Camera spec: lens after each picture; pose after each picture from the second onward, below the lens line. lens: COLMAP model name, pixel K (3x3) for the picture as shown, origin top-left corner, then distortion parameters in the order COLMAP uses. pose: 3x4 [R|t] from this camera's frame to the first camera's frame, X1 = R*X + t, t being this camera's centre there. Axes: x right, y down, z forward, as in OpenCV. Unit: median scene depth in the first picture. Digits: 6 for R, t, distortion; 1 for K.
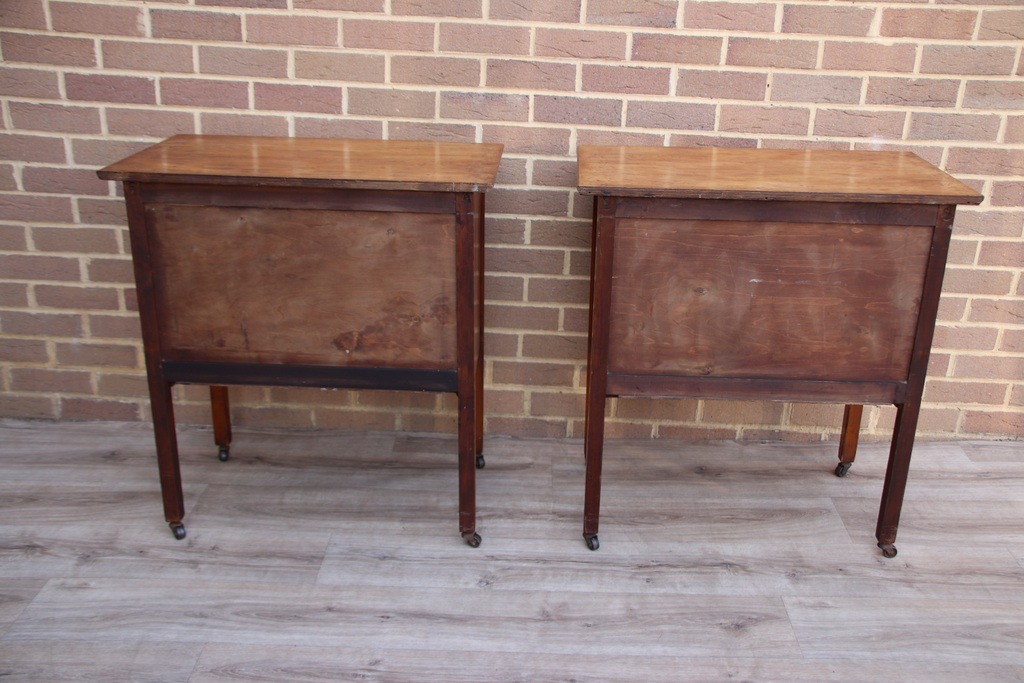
lens RADIAL K [[1046.0, 0, 519.2], [0, 1046.0, 352.8], [0, 0, 1]] dist [-0.073784, 0.270678]
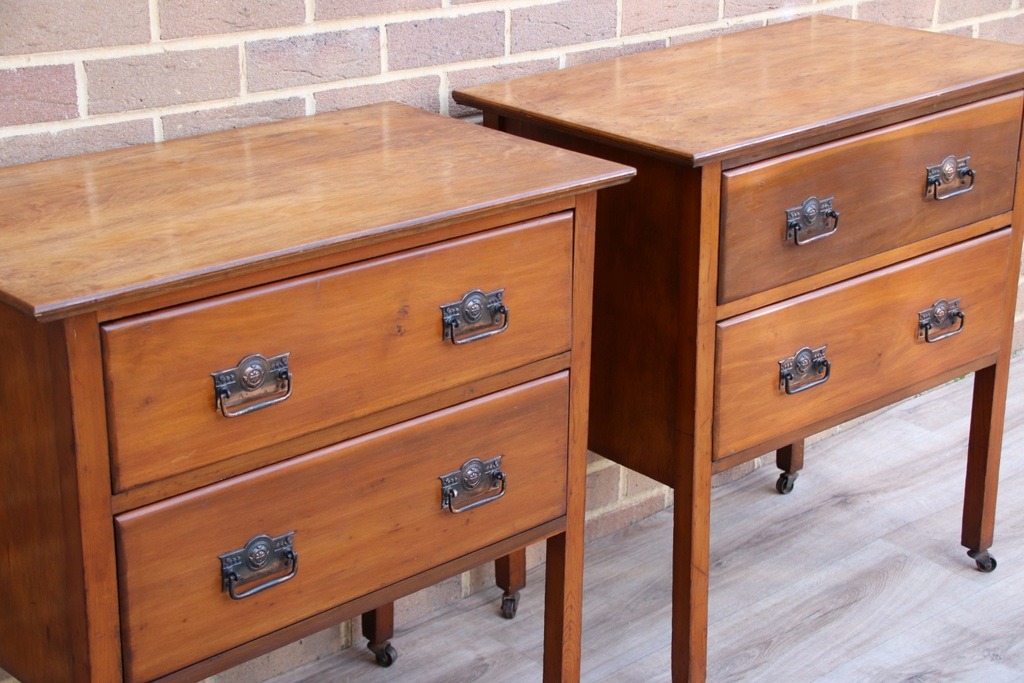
lens RADIAL K [[1832.8, 0, 515.3], [0, 1832.8, 347.3], [0, 0, 1]] dist [0.239247, 0.944729]
pose [[0.733024, -0.260379, 0.628394, -0.606493], [0.268003, 0.959660, 0.085014, -0.147360], [-0.625180, 0.106095, 0.773236, 0.207192]]
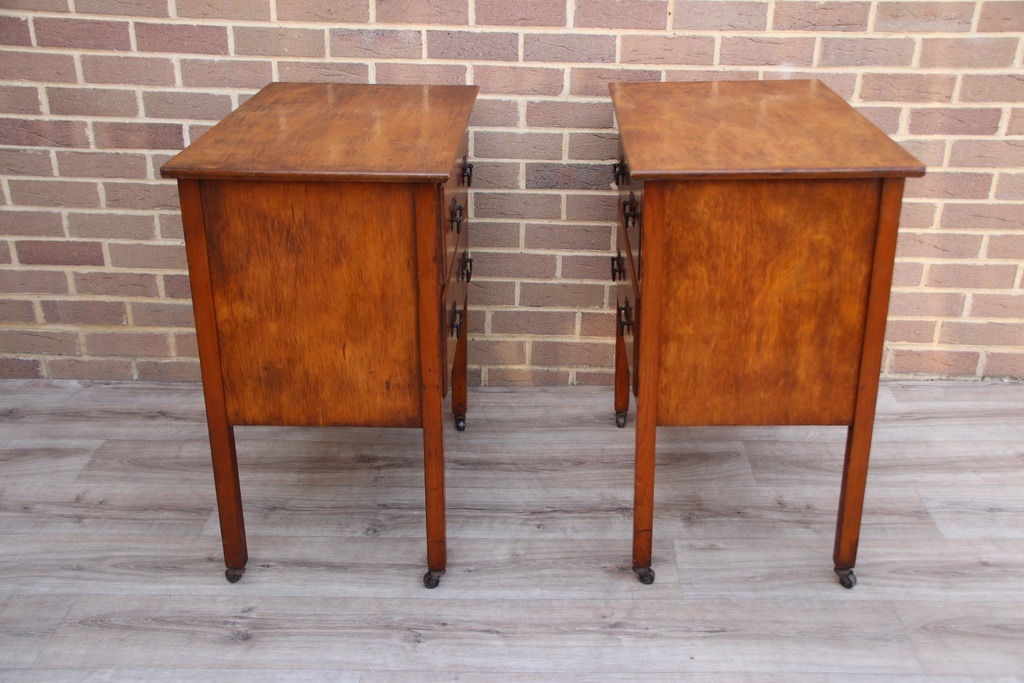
lens RADIAL K [[1116.6, 0, 517.6], [0, 1116.6, 353.9], [0, 0, 1]] dist [-0.054296, 0.351459]
pose [[0.999634, -0.020443, -0.017745, 0.110984], [0.021114, 0.999037, 0.038473, 0.013688], [0.016941, -0.038834, 0.999102, -0.039110]]
